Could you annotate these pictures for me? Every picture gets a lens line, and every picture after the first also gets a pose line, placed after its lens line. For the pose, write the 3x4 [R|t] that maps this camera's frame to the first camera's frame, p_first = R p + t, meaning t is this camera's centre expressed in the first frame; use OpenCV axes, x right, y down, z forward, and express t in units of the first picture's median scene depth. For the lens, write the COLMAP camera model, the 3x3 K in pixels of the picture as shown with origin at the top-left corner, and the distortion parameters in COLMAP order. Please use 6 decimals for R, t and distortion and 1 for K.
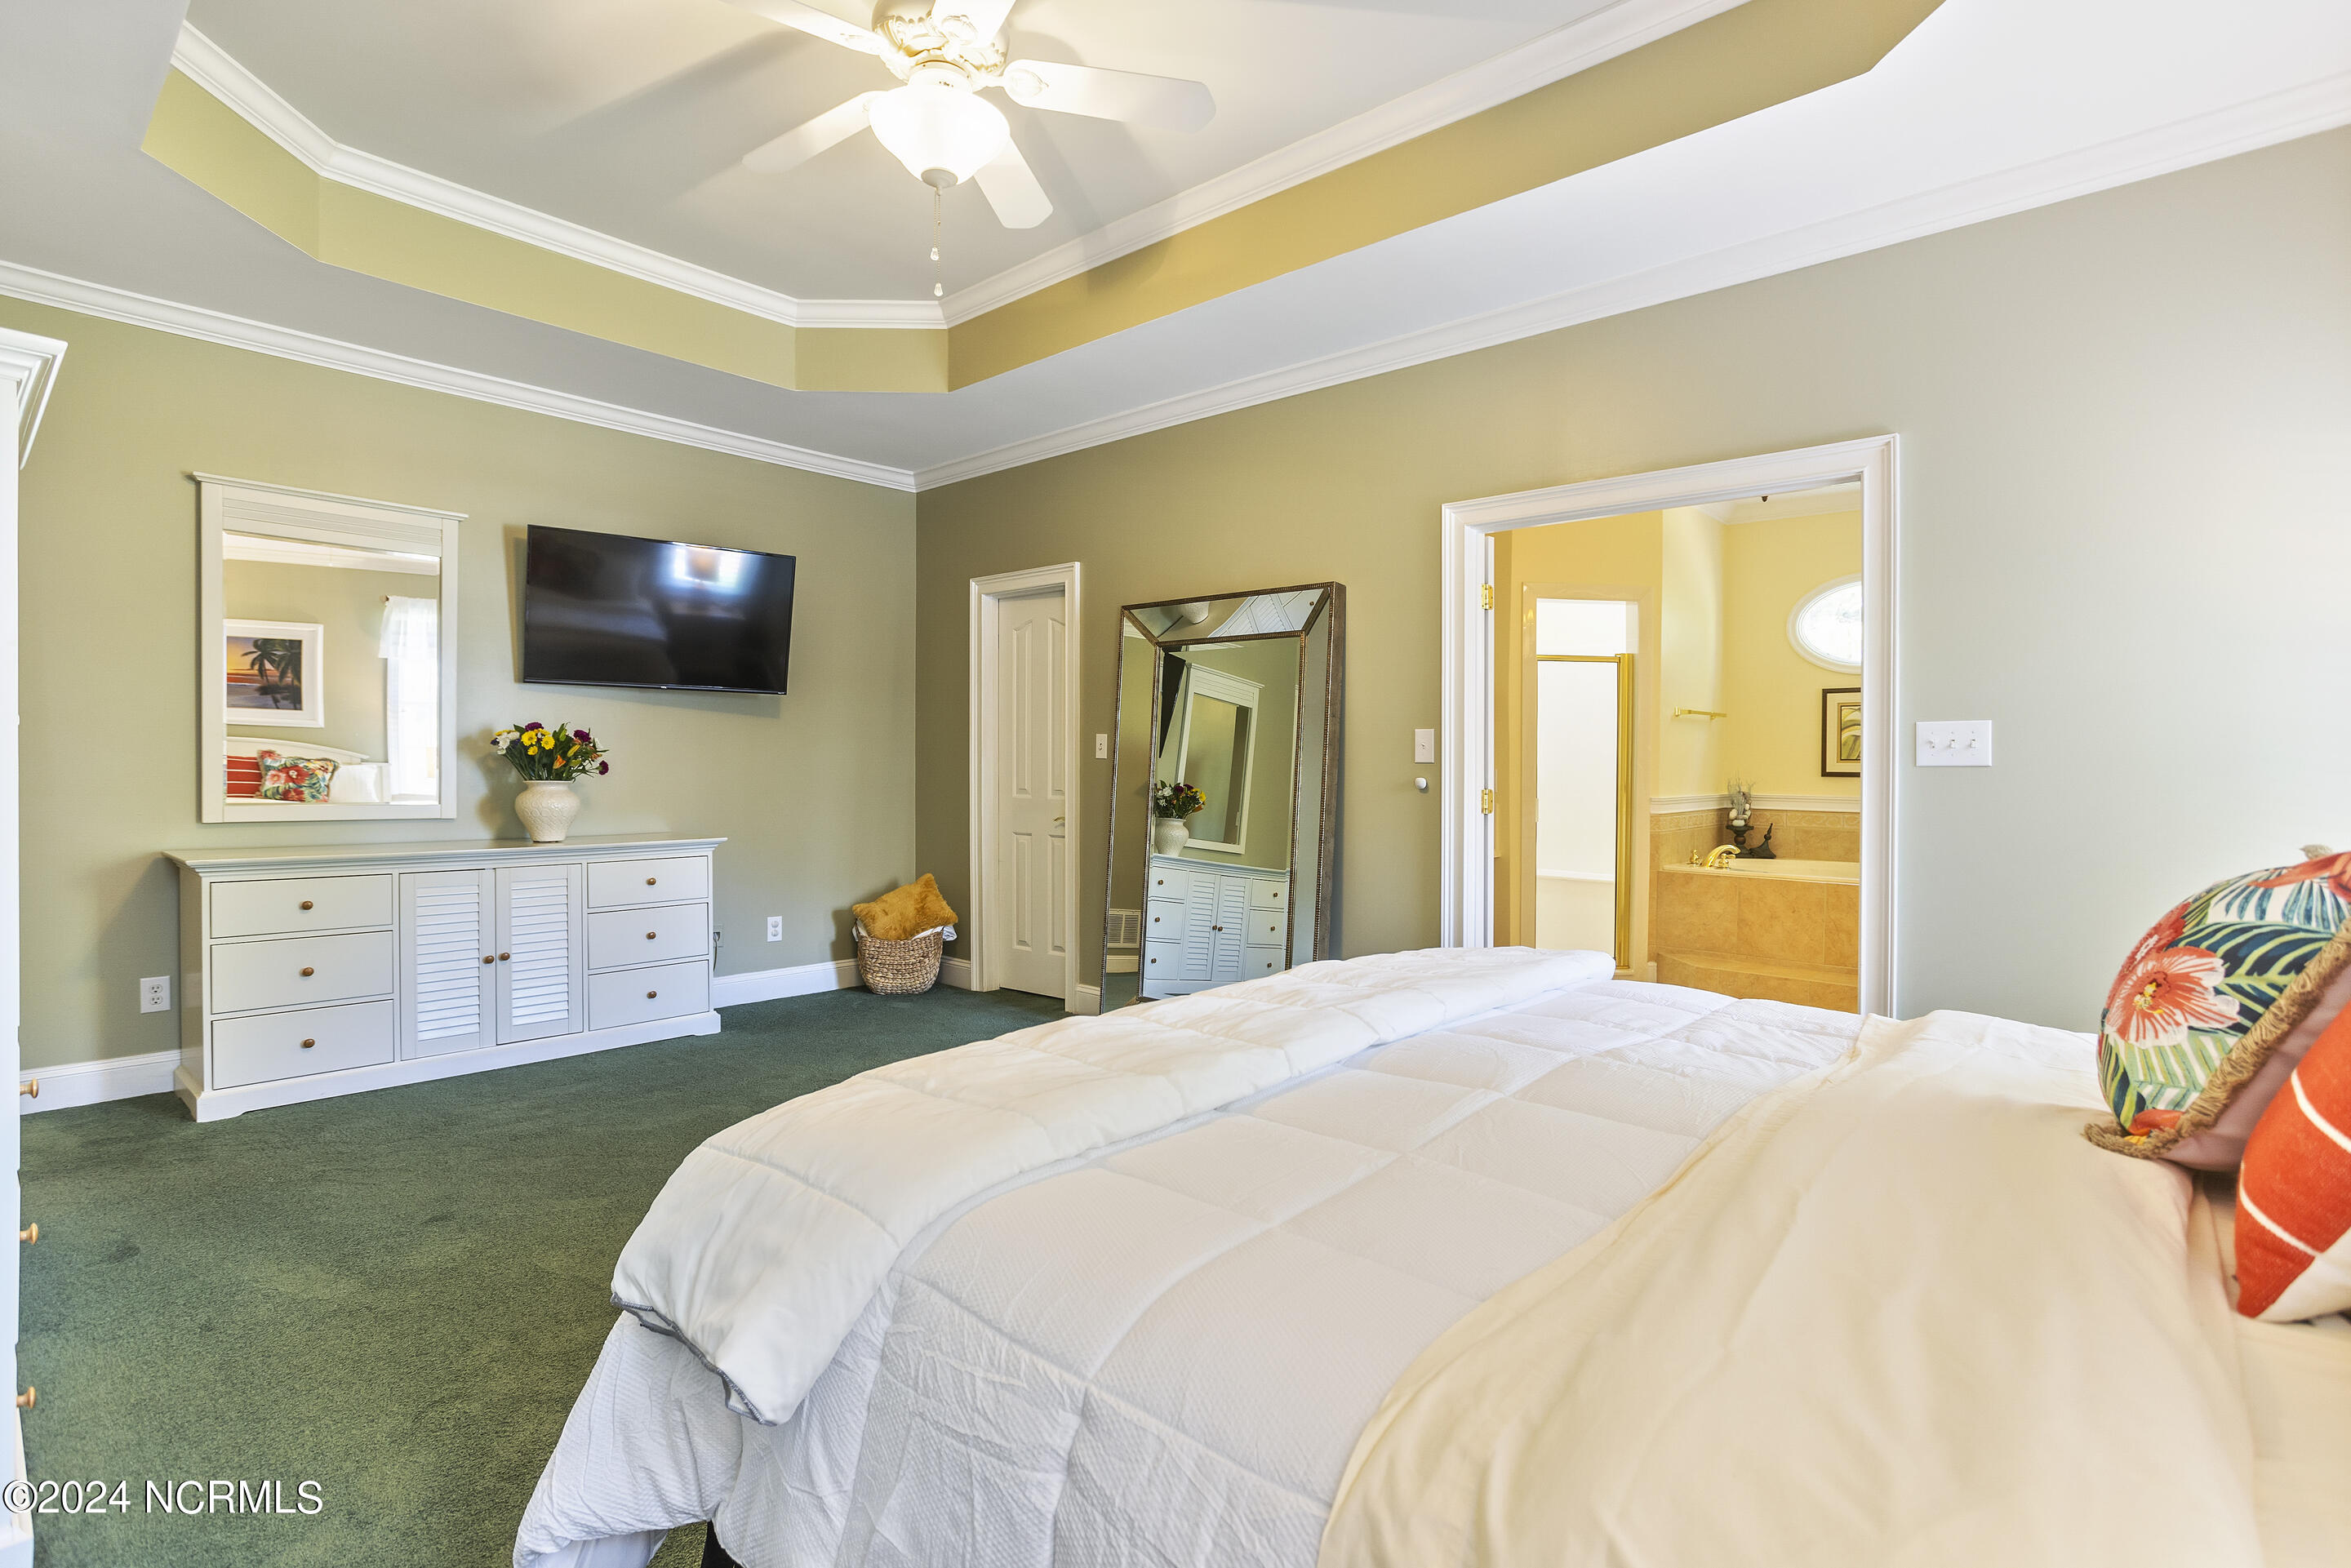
lens RADIAL K [[1144.6, 0, 1211.8], [0, 1144.6, 772.5], [0, 0, 1]] dist [-0.000085, 0.000419]
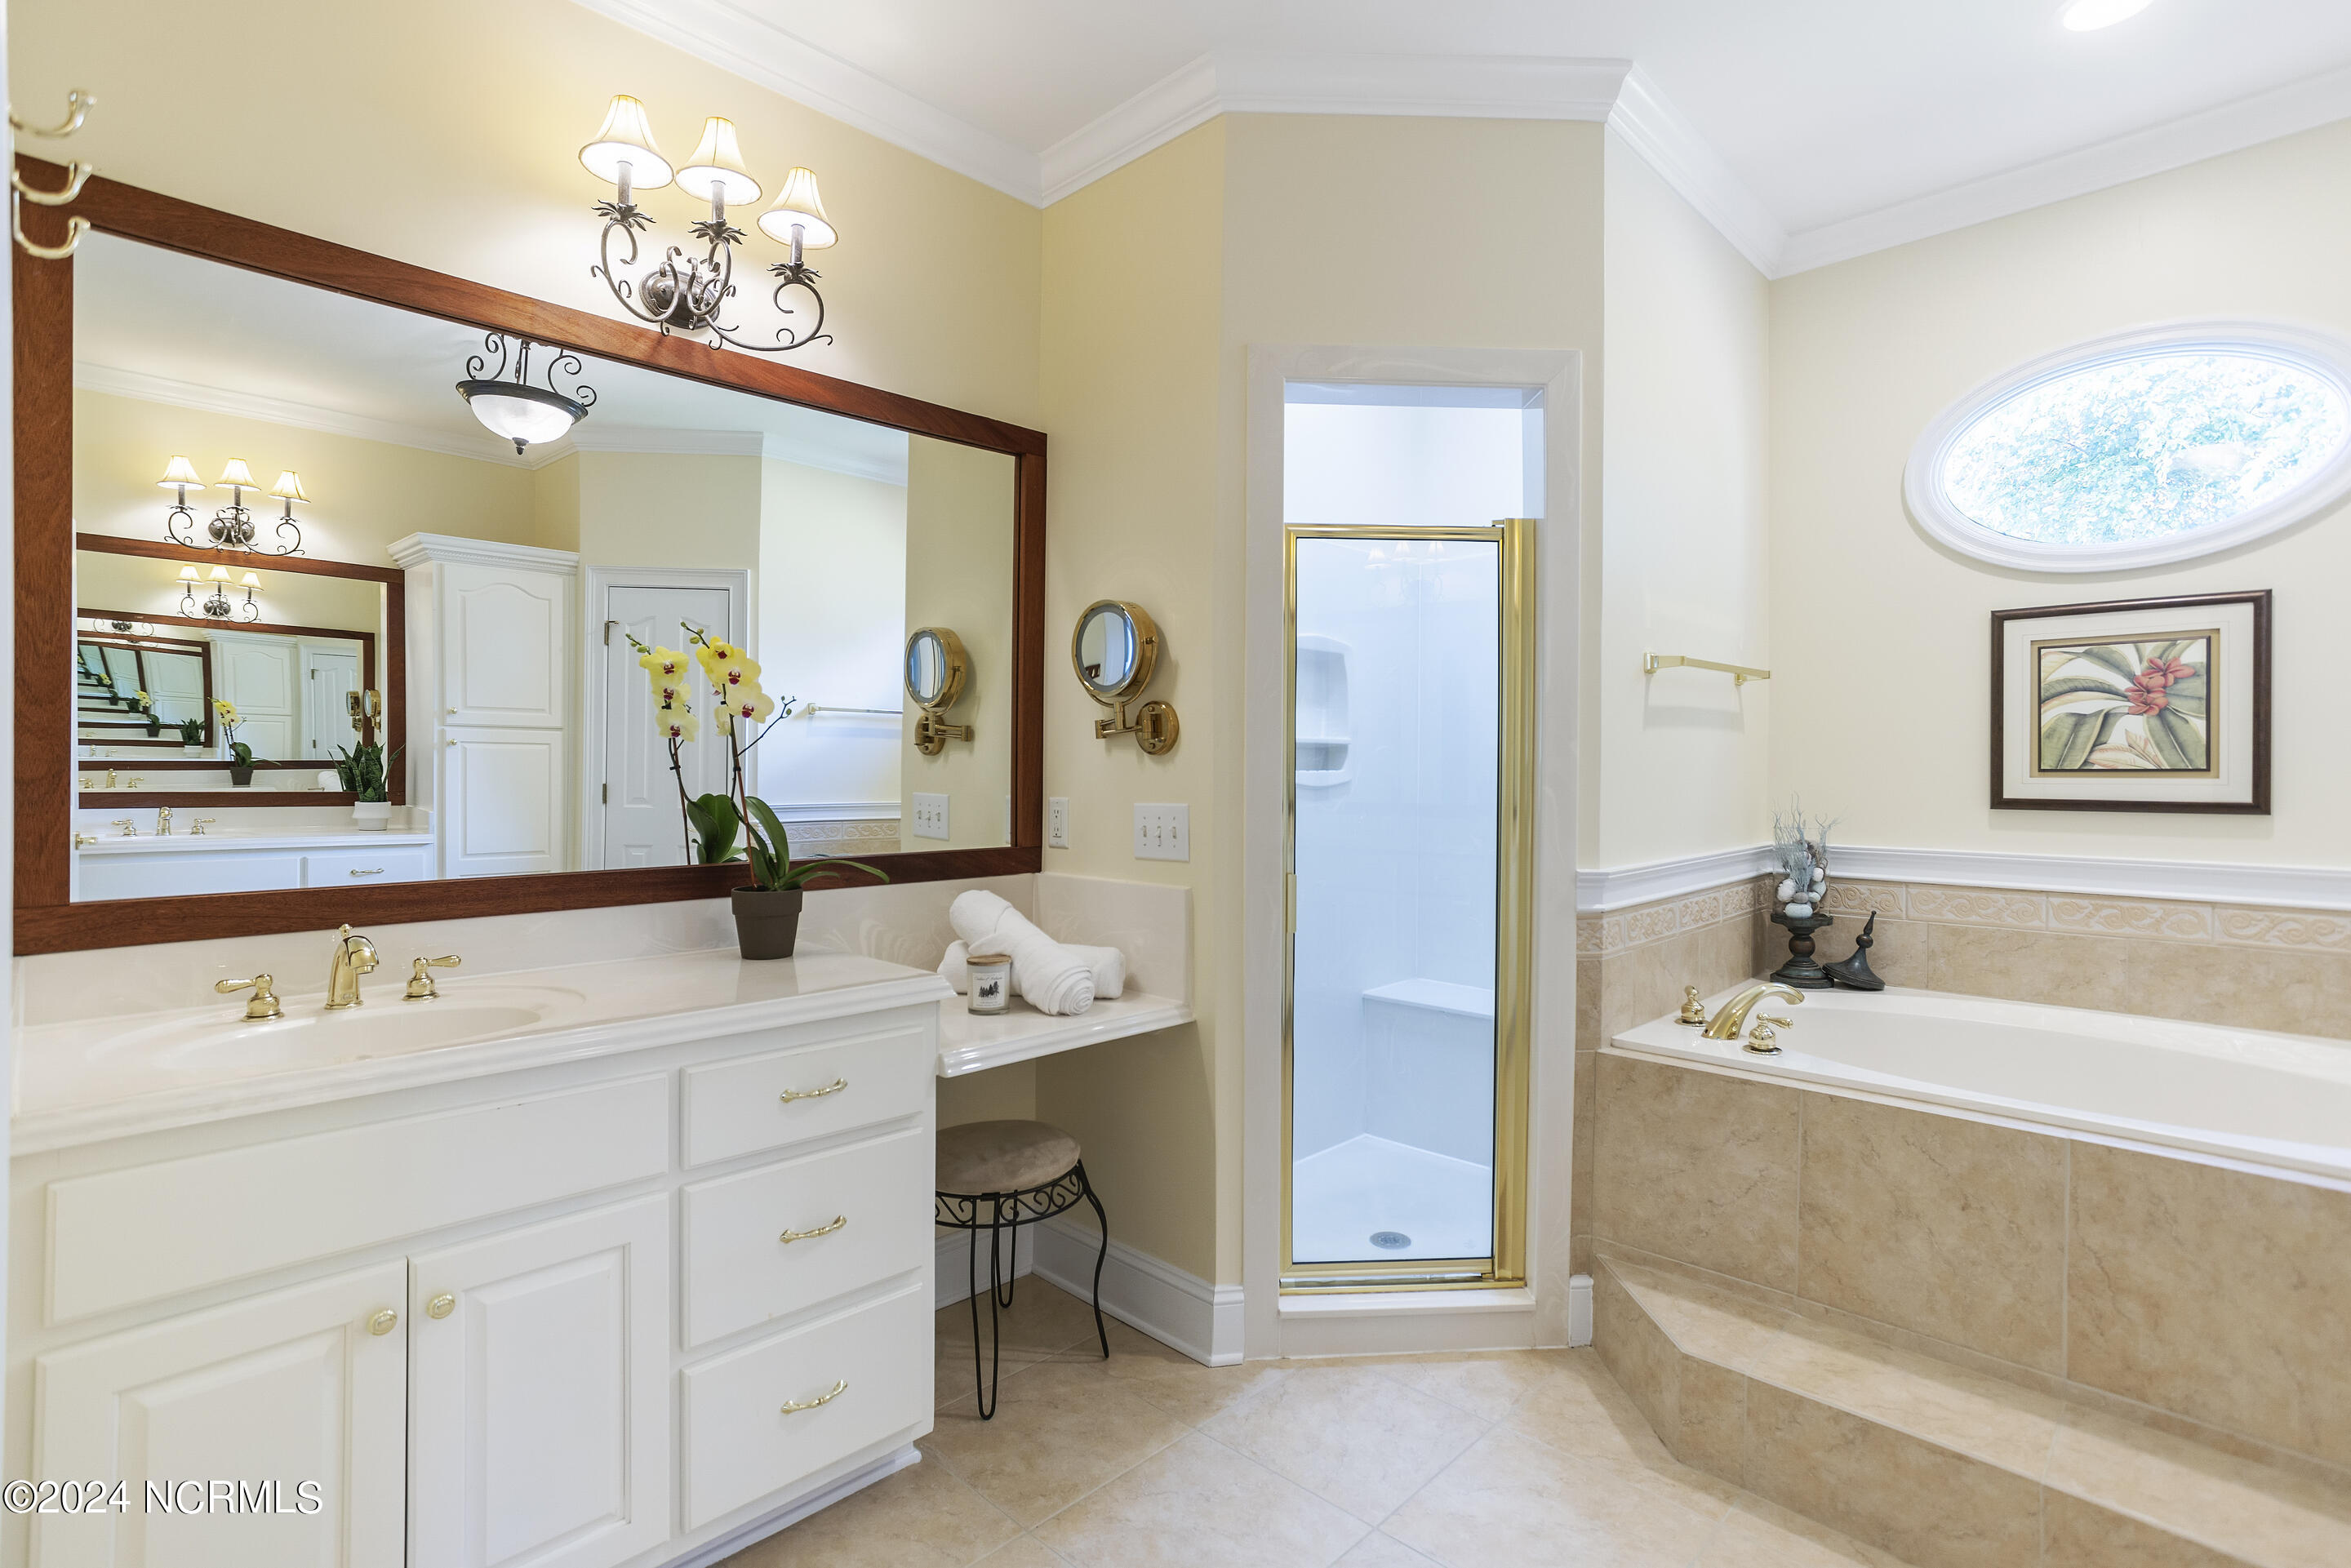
lens RADIAL K [[1127.4, 0, 1160.6], [0, 1127.4, 765.5], [0, 0, 1]] dist [-0.048745, 0.029470]
pose [[0.996545, -0.005247, -0.082889, 0.252444], [0.004615, 0.999959, -0.007806, -0.011413], [0.082927, 0.007397, 0.996528, 0.555894]]
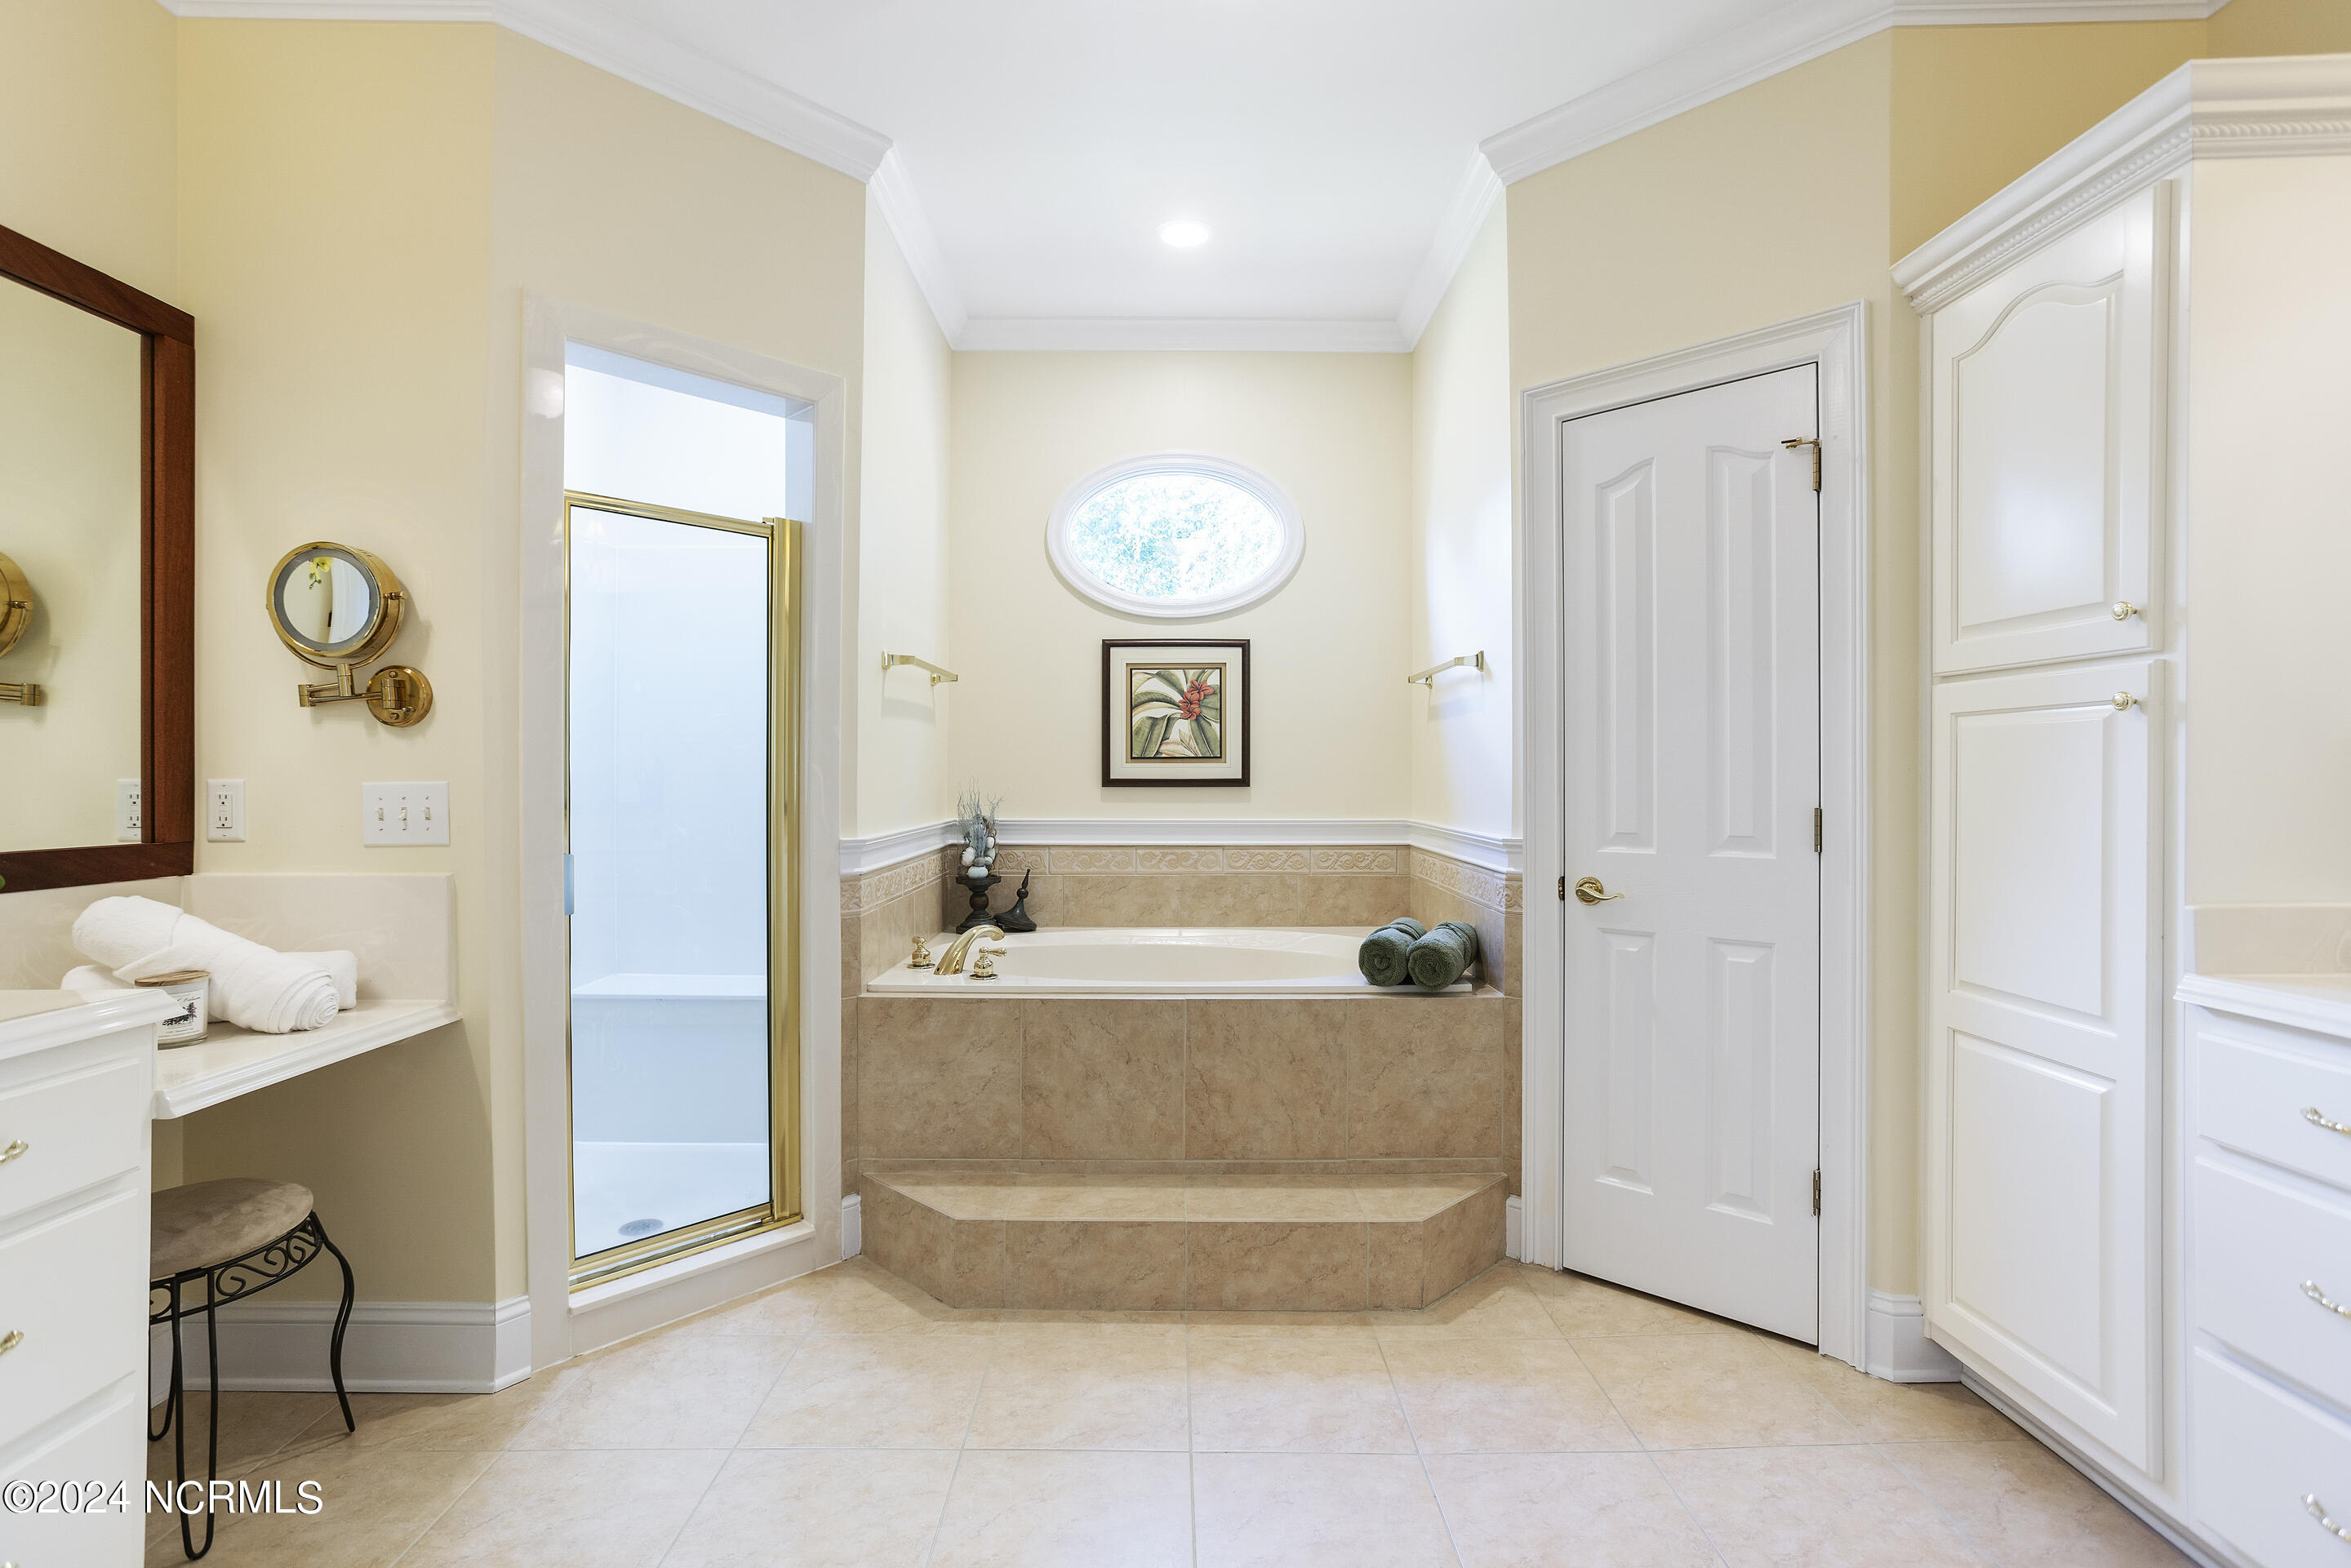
lens RADIAL K [[1145.8, 0, 1175.5], [0, 1145.8, 784.0], [0, 0, 1]] dist [-0.061272, 0.044868]
pose [[0.759656, -0.011242, 0.650228, 0.178164], [0.011115, 0.999929, 0.004303, 0.000033], [-0.650230, 0.003958, 0.759727, 0.532500]]
